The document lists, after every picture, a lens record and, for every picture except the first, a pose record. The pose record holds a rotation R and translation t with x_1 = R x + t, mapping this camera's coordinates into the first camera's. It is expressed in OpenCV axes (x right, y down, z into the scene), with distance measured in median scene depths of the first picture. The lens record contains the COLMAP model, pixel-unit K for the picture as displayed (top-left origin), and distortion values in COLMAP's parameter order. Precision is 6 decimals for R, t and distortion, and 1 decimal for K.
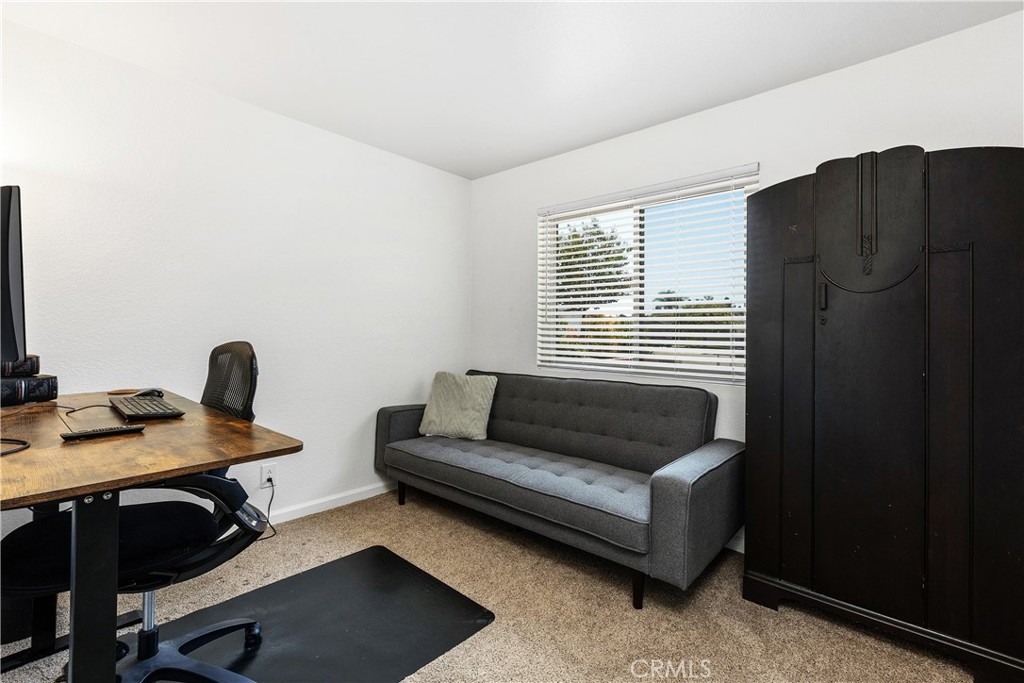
lens RADIAL K [[451.6, 0, 508.4], [0, 451.6, 336.5], [0, 0, 1]] dist [-0.001011, -0.001240]
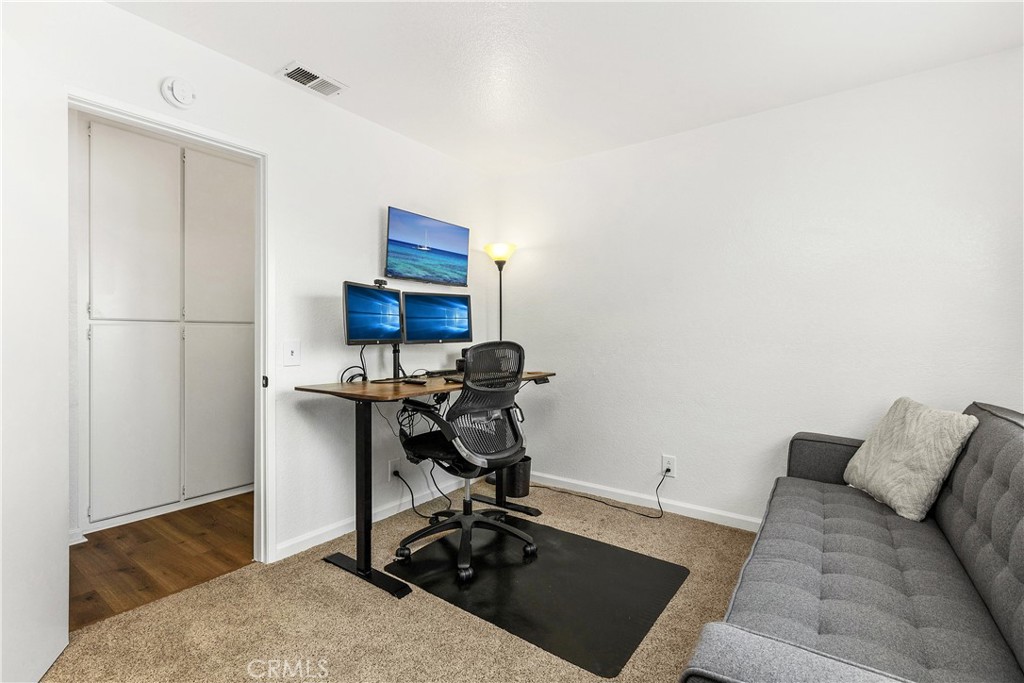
lens RADIAL K [[451.6, 0, 507.1], [0, 451.6, 338.8], [0, 0, 1]] dist [-0.001011, -0.001240]
pose [[0.107949, -0.001907, -0.994155, 0.529109], [-0.005843, 0.999980, -0.002553, 0.002789], [0.994139, 0.006084, 0.107935, 0.492632]]
